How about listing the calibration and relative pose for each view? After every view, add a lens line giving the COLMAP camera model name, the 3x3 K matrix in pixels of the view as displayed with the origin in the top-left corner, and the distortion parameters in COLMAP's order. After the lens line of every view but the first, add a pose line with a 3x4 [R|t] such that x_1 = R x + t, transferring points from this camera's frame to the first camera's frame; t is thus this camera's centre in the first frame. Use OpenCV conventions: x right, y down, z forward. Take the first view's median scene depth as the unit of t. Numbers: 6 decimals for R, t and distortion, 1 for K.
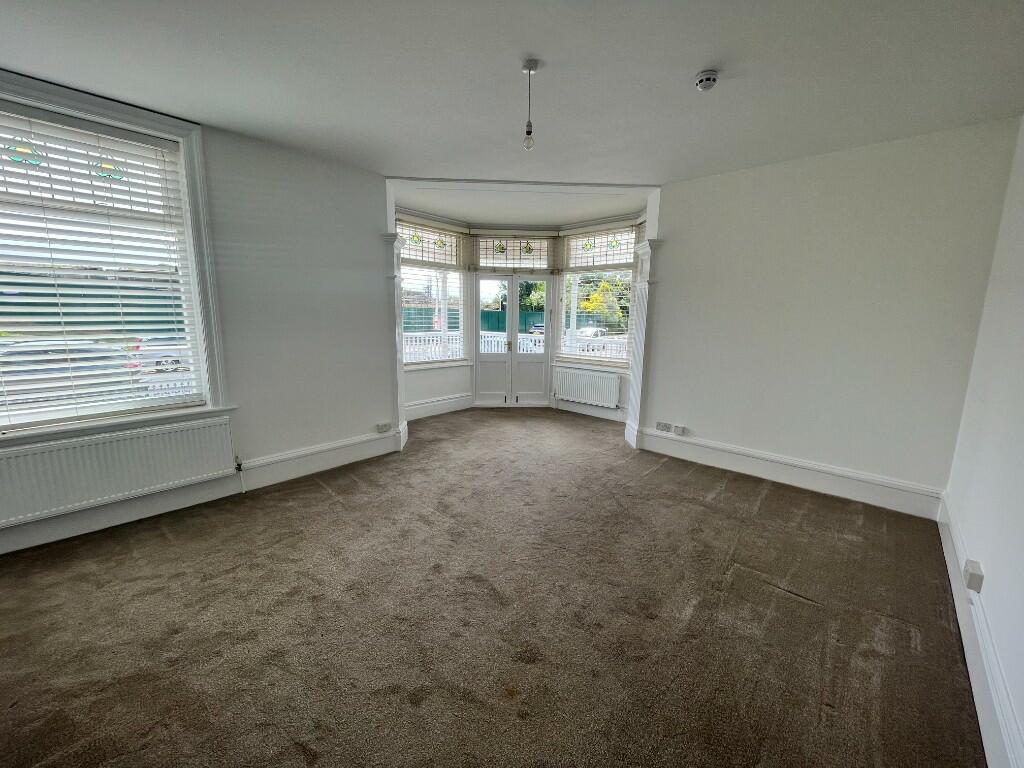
lens RADIAL K [[412.6, 0, 514.8], [0, 412.6, 386.0], [0, 0, 1]] dist [-0.006120, 0.000962]
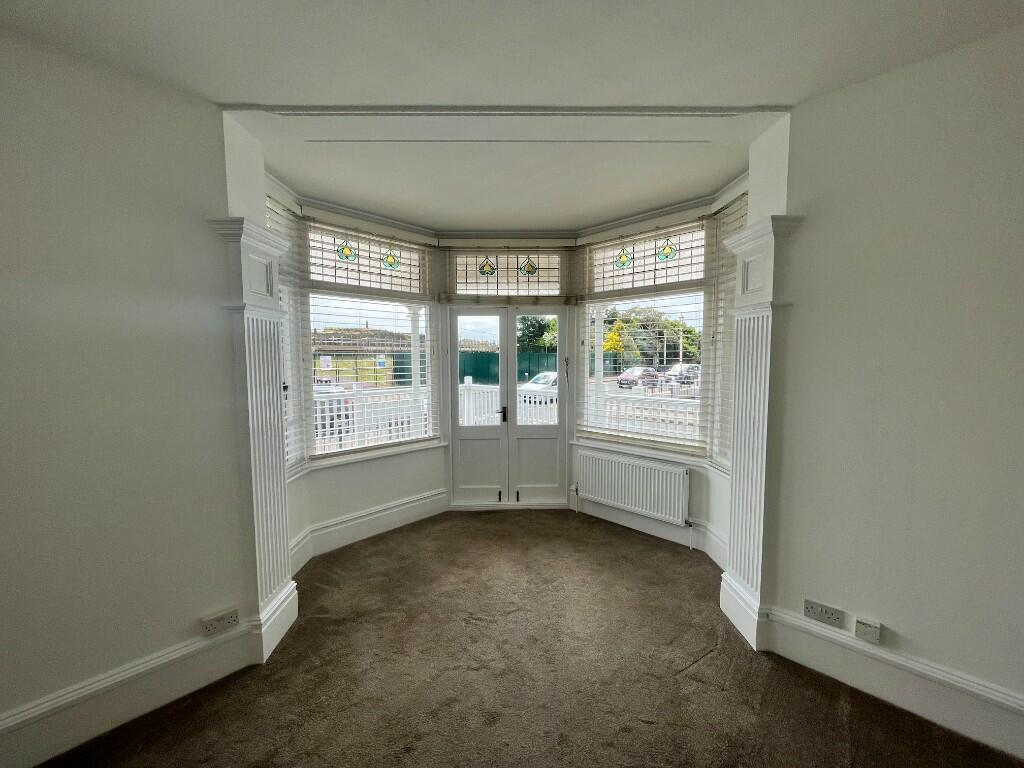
lens RADIAL K [[412.6, 0, 514.5], [0, 412.6, 386.7], [0, 0, 1]] dist [-0.006120, 0.000962]
pose [[0.999175, -0.019285, -0.035747, 0.029518], [0.015806, 0.995334, -0.095183, -0.085089], [0.037416, 0.094540, 0.994818, 0.382030]]
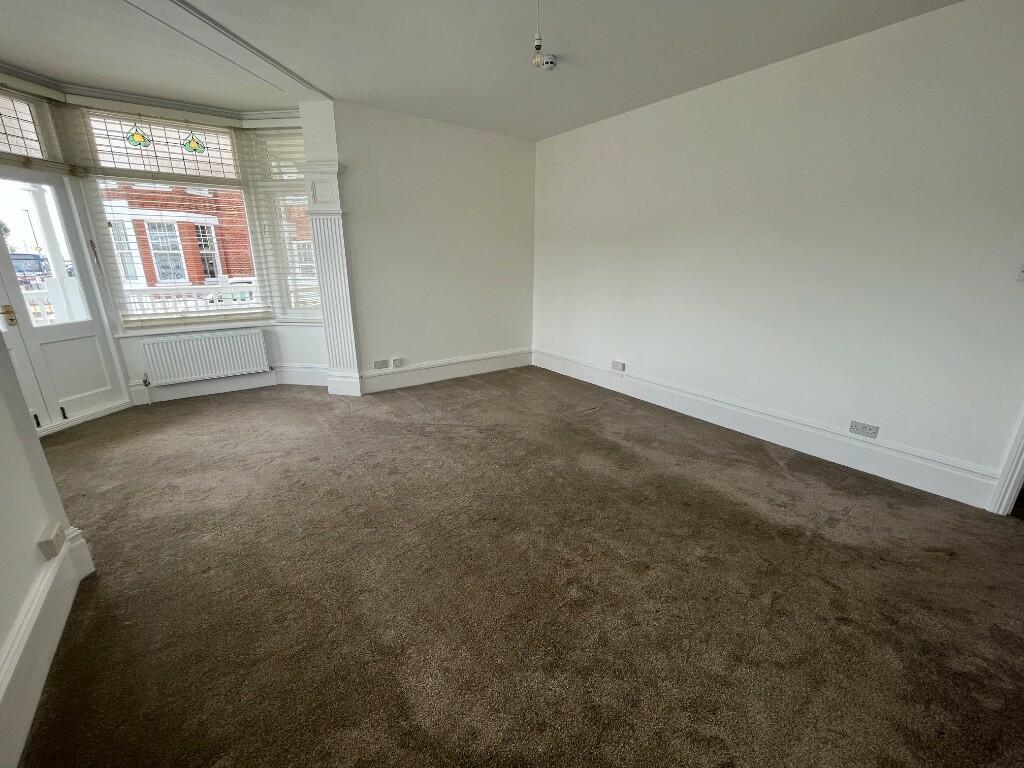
lens RADIAL K [[412.6, 0, 506.1], [0, 412.6, 385.3], [0, 0, 1]] dist [-0.006120, 0.000962]
pose [[0.209731, -0.301118, 0.930237, -0.400679], [0.166697, 0.948480, 0.269440, -0.055530], [-0.963444, 0.098558, 0.249121, 0.341329]]
